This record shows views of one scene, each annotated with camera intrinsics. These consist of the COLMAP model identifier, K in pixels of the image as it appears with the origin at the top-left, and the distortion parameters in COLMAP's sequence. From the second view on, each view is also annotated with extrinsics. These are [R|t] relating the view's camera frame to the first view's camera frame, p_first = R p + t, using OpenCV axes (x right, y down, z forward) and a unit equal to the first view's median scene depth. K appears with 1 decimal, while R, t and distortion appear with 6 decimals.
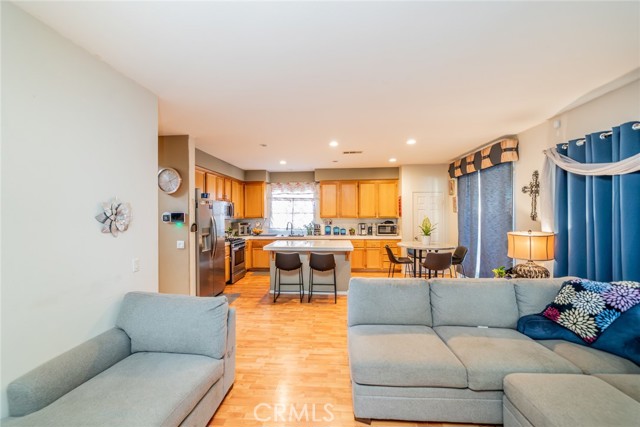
lens RADIAL K [[251.6, 0, 319.6], [0, 251.6, 213.5], [0, 0, 1]] dist [-0.003439, -0.000088]
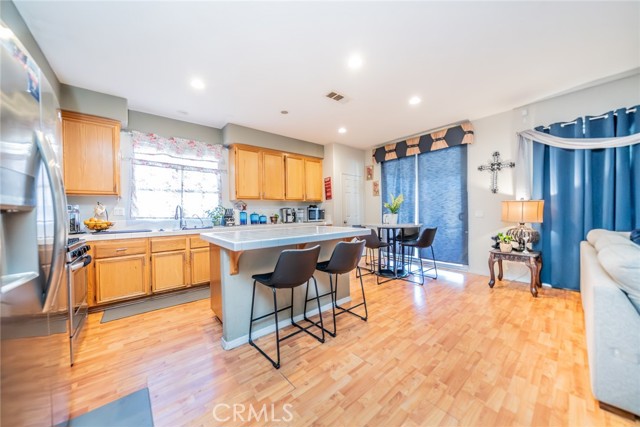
lens RADIAL K [[219.8, 0, 320.9], [0, 219.8, 214.0], [0, 0, 1]] dist [-0.009033, 0.000478]
pose [[0.716744, -0.013029, 0.697215, -0.311514], [0.013833, 0.999894, 0.004465, 0.073771], [-0.697199, 0.006444, 0.716848, 0.554005]]
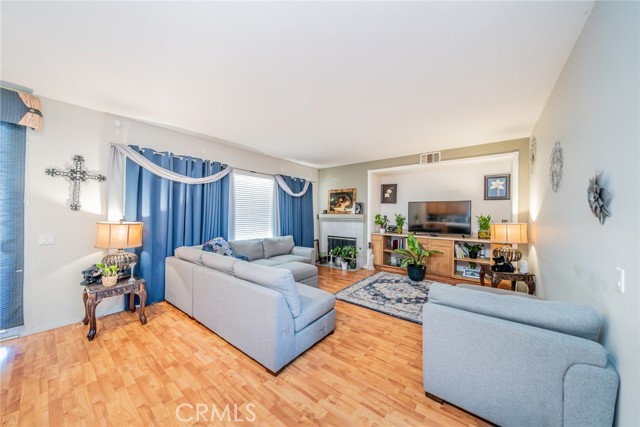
lens RADIAL K [[219.8, 0, 316.6], [0, 219.8, 211.4], [0, 0, 1]] dist [-0.009033, 0.000478]
pose [[-0.823080, 0.003077, 0.567917, -0.193225], [-0.001806, 0.999966, -0.008035, 0.024369], [-0.567923, -0.007639, -0.823047, 0.765938]]
